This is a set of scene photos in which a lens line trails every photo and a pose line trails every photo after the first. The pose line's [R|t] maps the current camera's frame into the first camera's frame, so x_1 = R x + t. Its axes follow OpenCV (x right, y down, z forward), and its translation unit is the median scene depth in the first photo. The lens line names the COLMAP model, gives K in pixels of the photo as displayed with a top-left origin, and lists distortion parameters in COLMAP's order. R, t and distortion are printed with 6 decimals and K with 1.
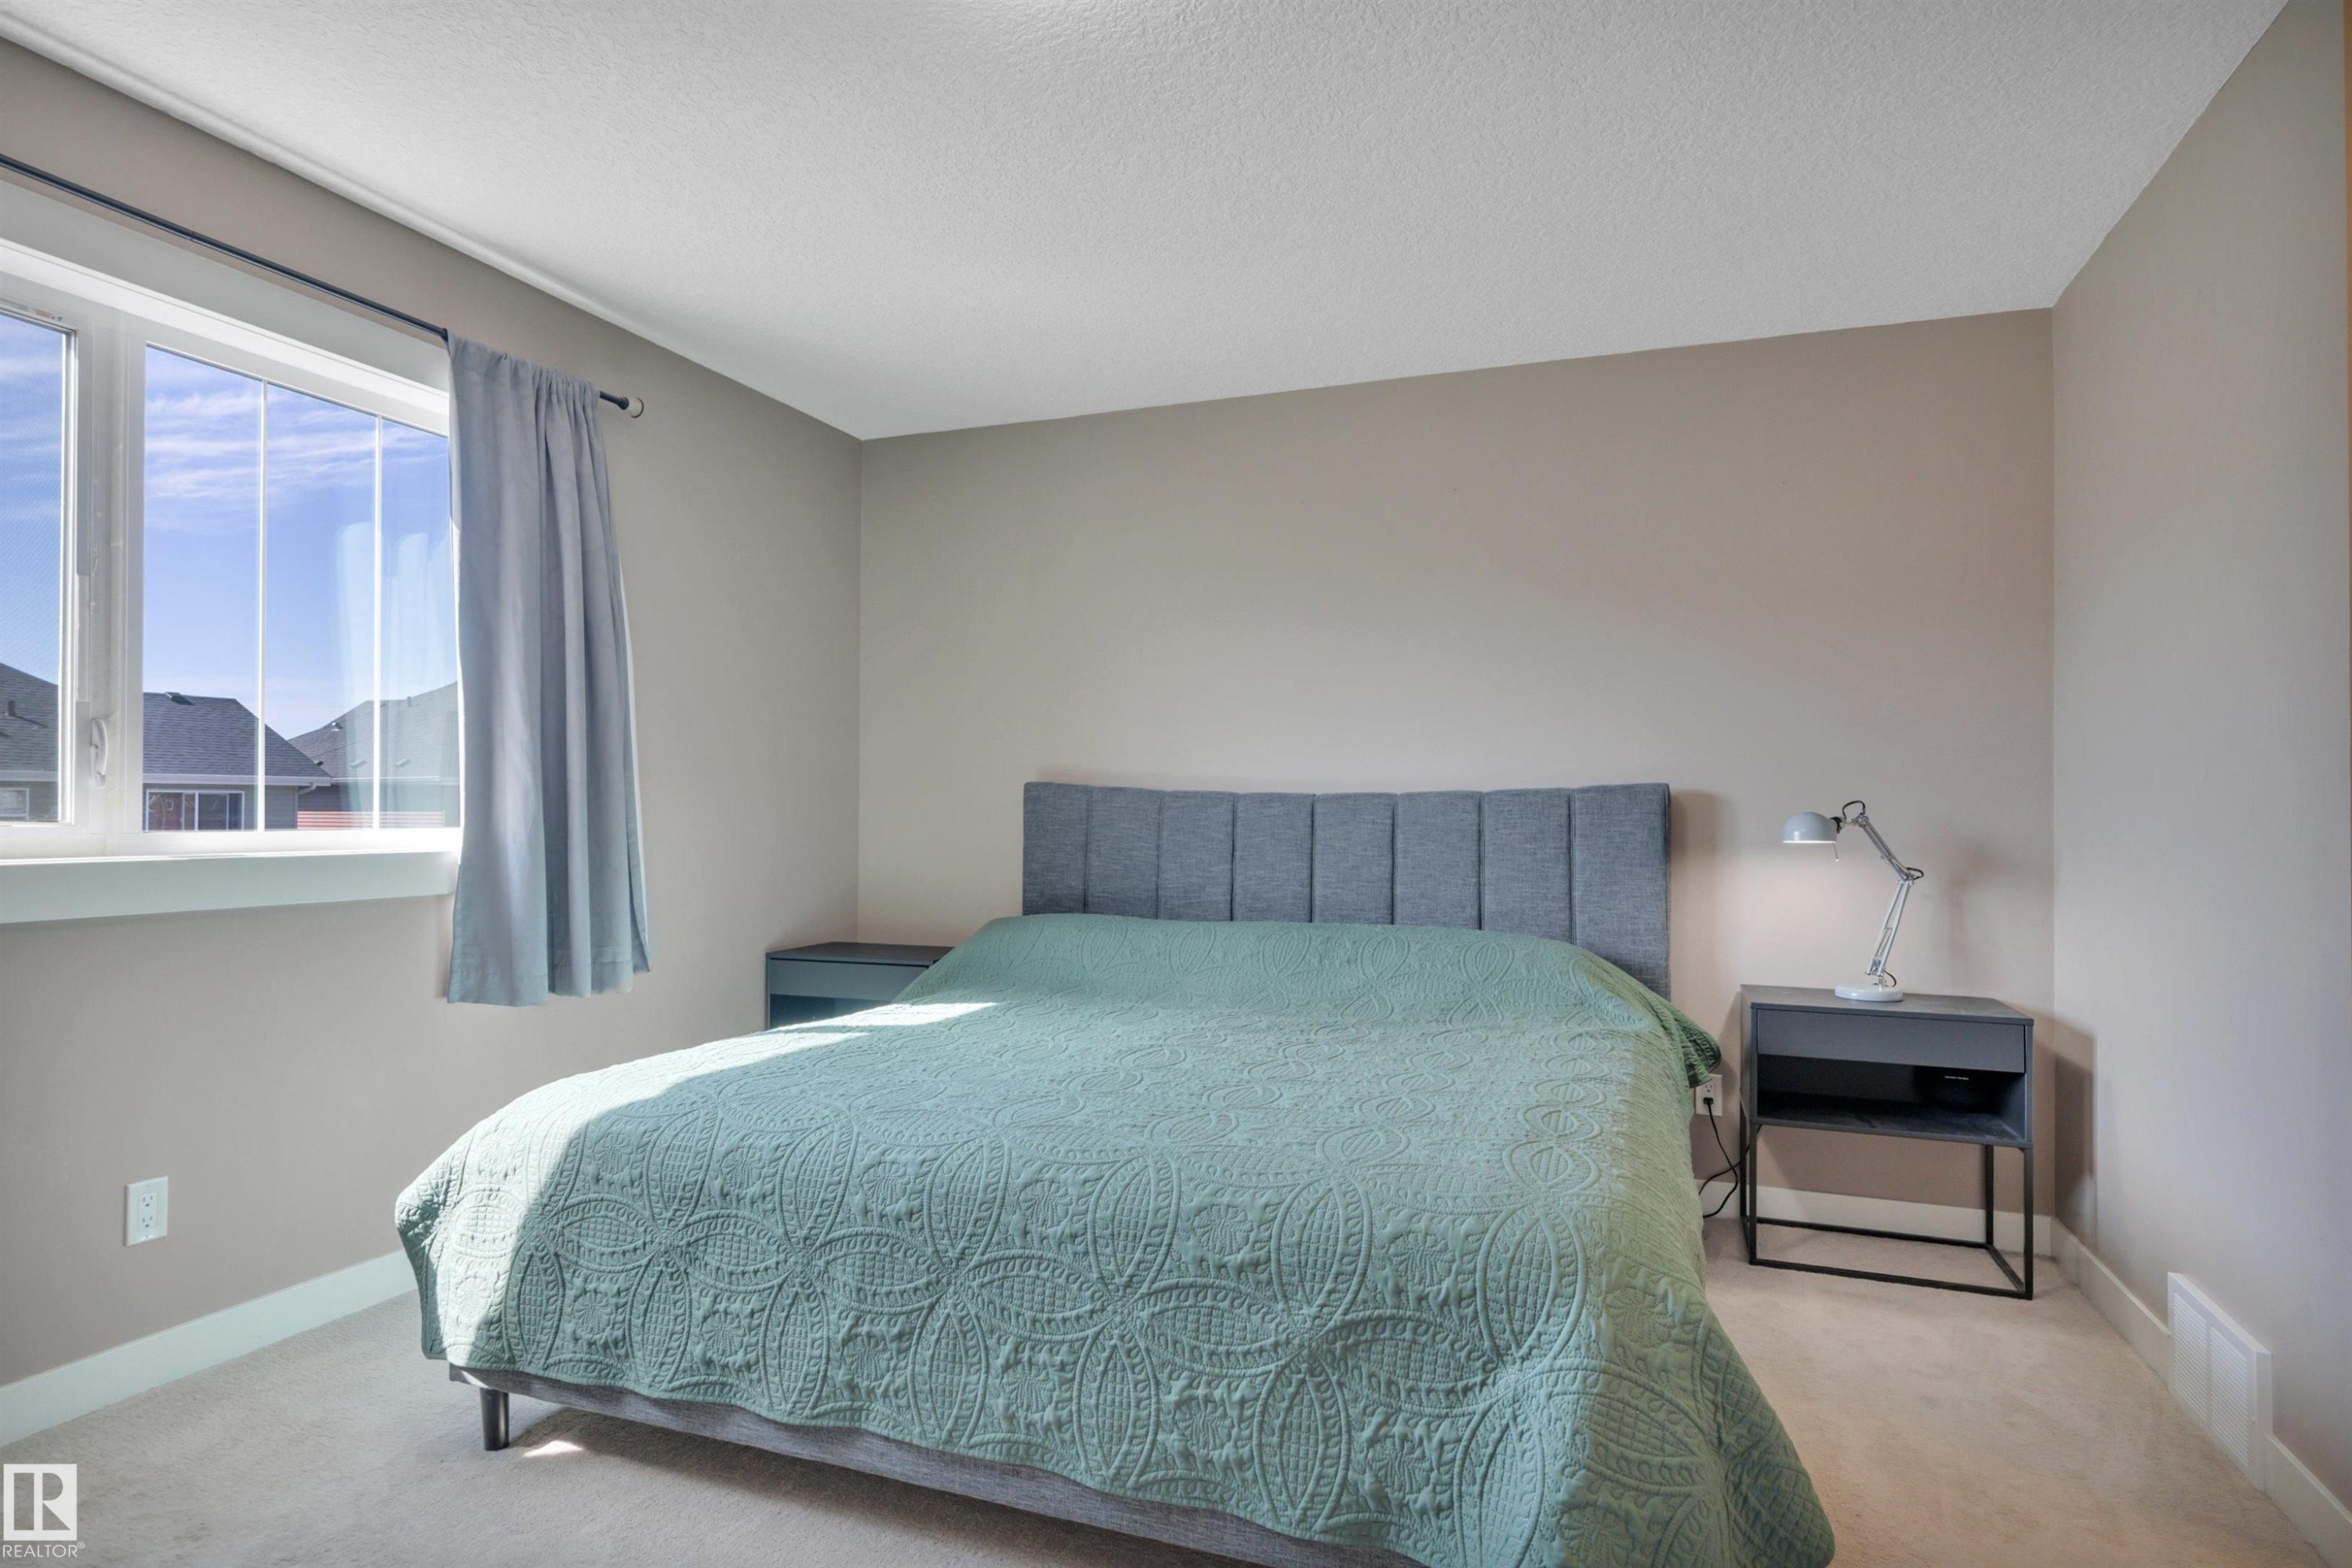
lens RADIAL K [[1351.8, 0, 1160.1], [0, 1351.8, 779.7], [0, 0, 1]] dist [0.003921, -0.001793]
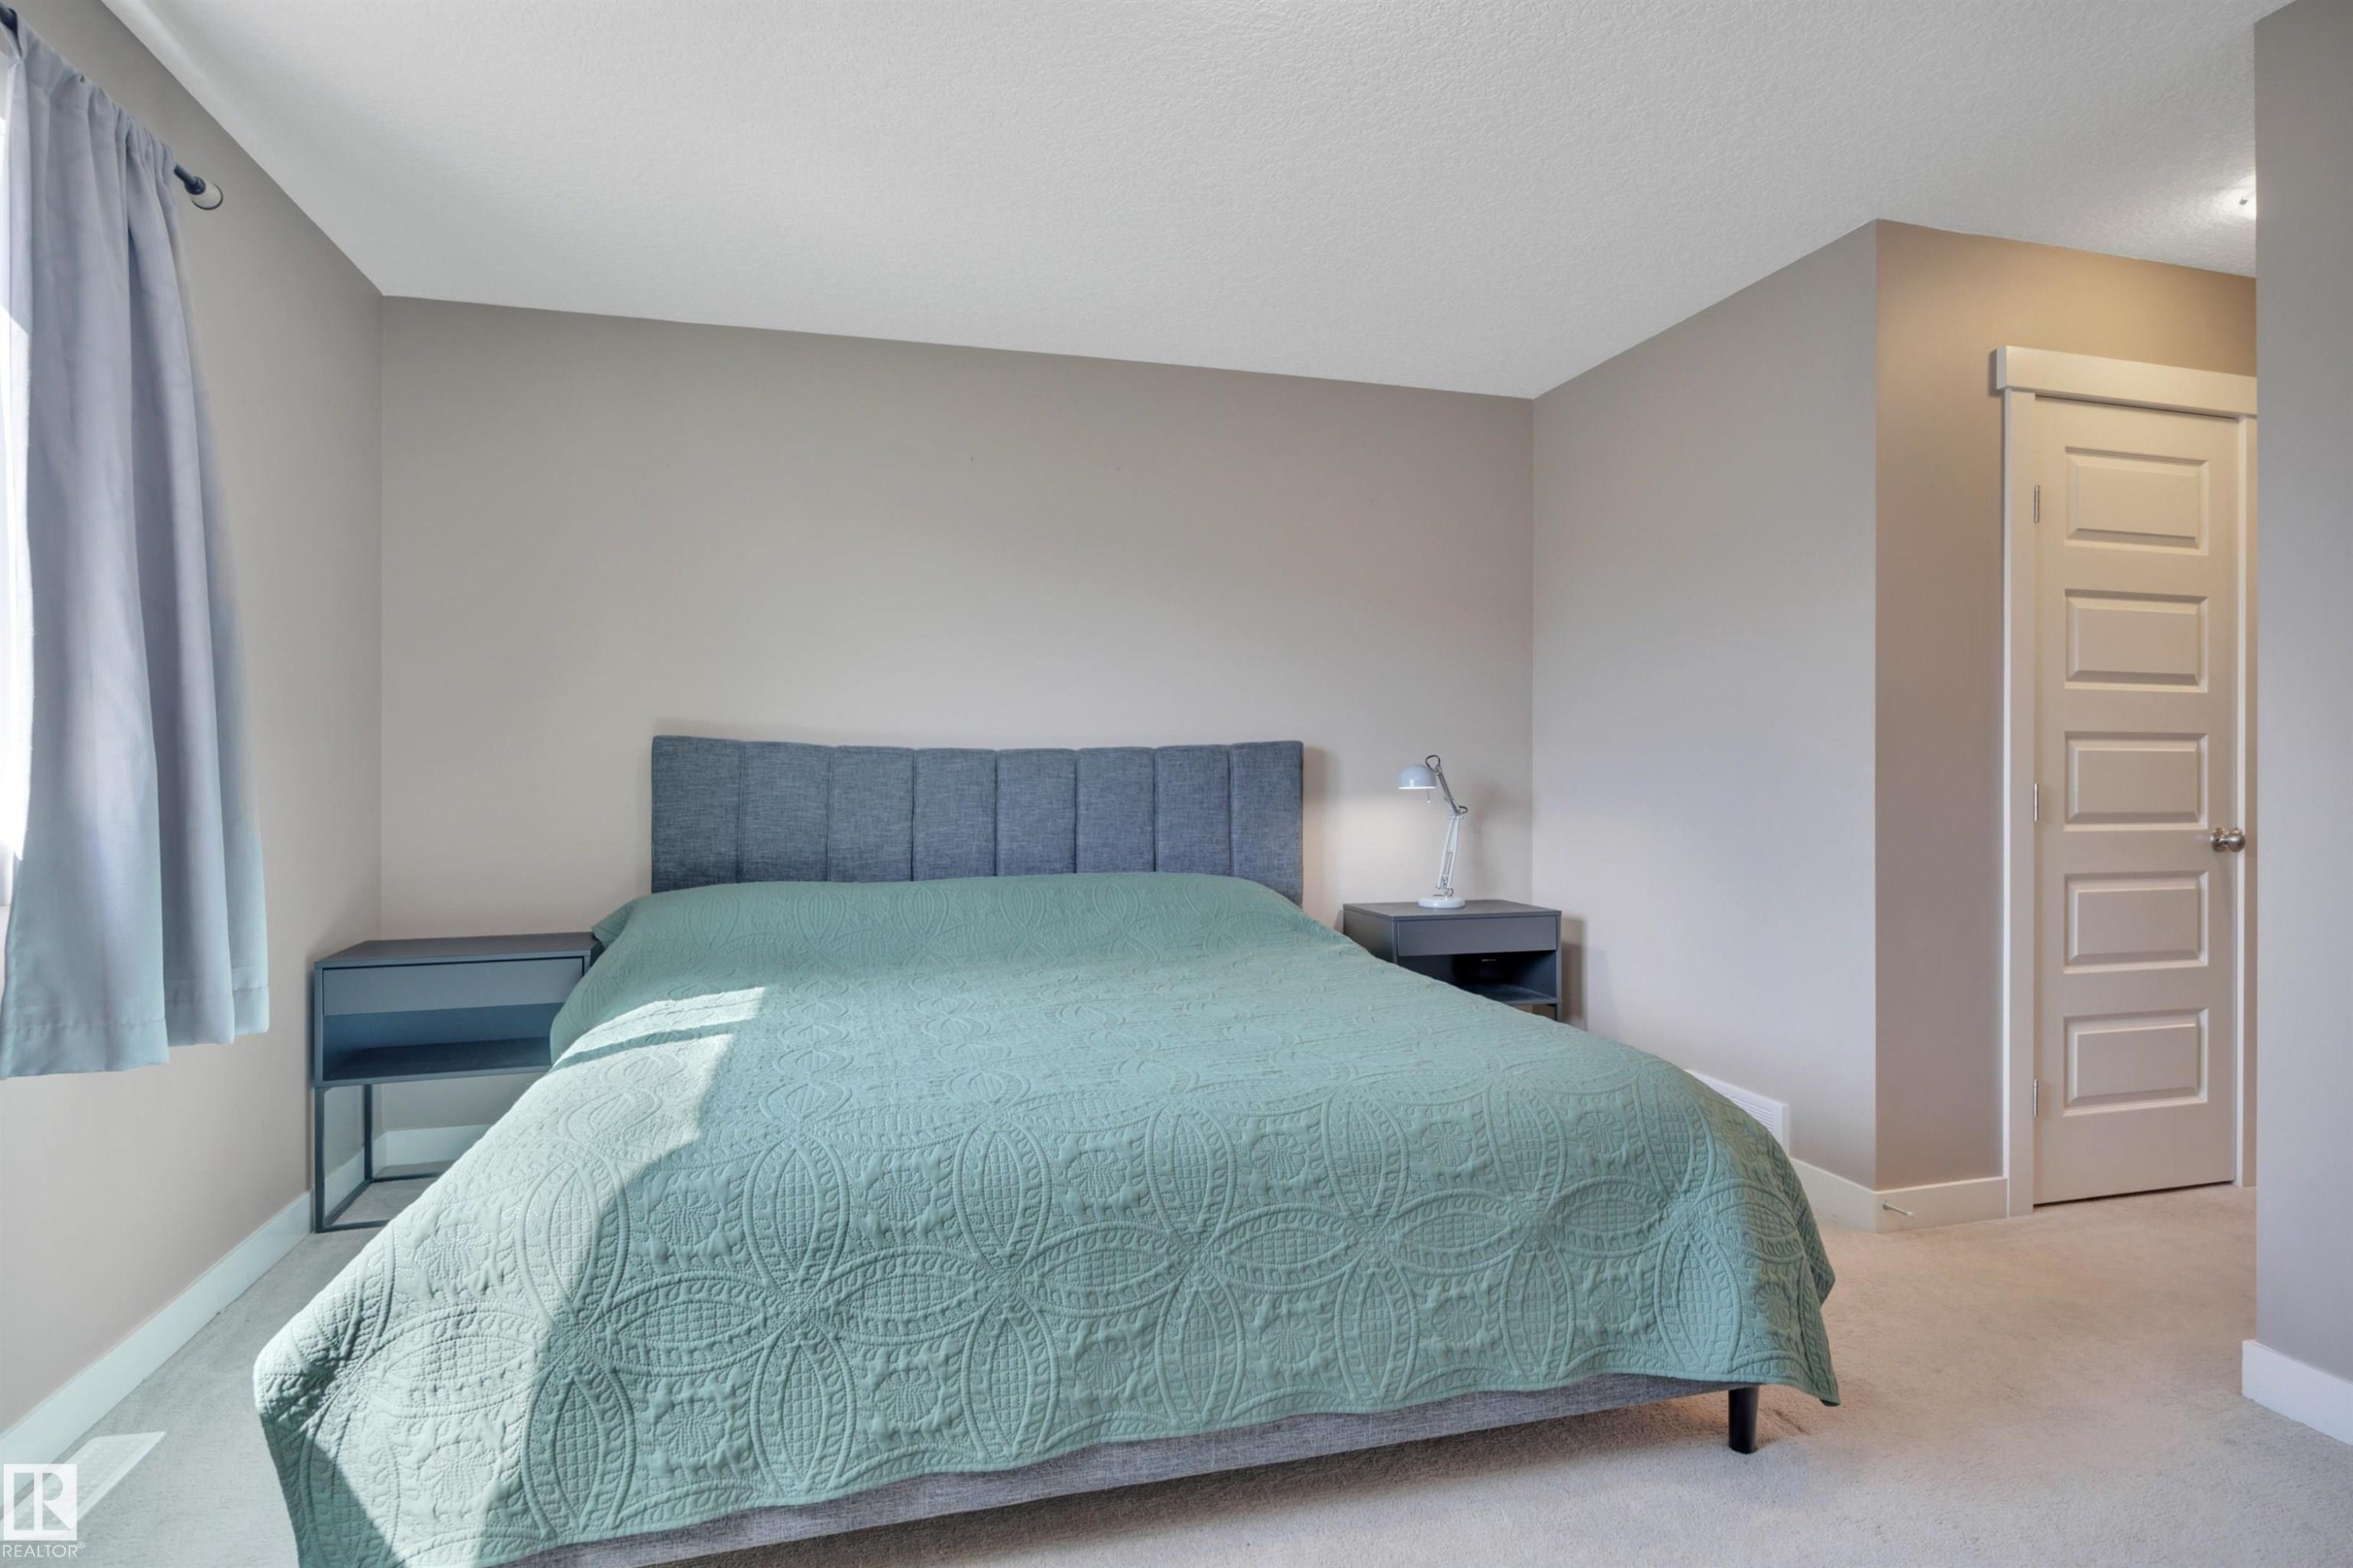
lens RADIAL K [[1293.0, 0, 1181.7], [0, 1293.0, 744.9], [0, 0, 1]] dist [-0.001567, 0.000669]
pose [[0.781253, 0.003179, 0.624206, -0.654712], [-0.008197, 0.999953, 0.005166, 0.001167], [-0.624161, -0.009153, 0.781242, 0.257694]]
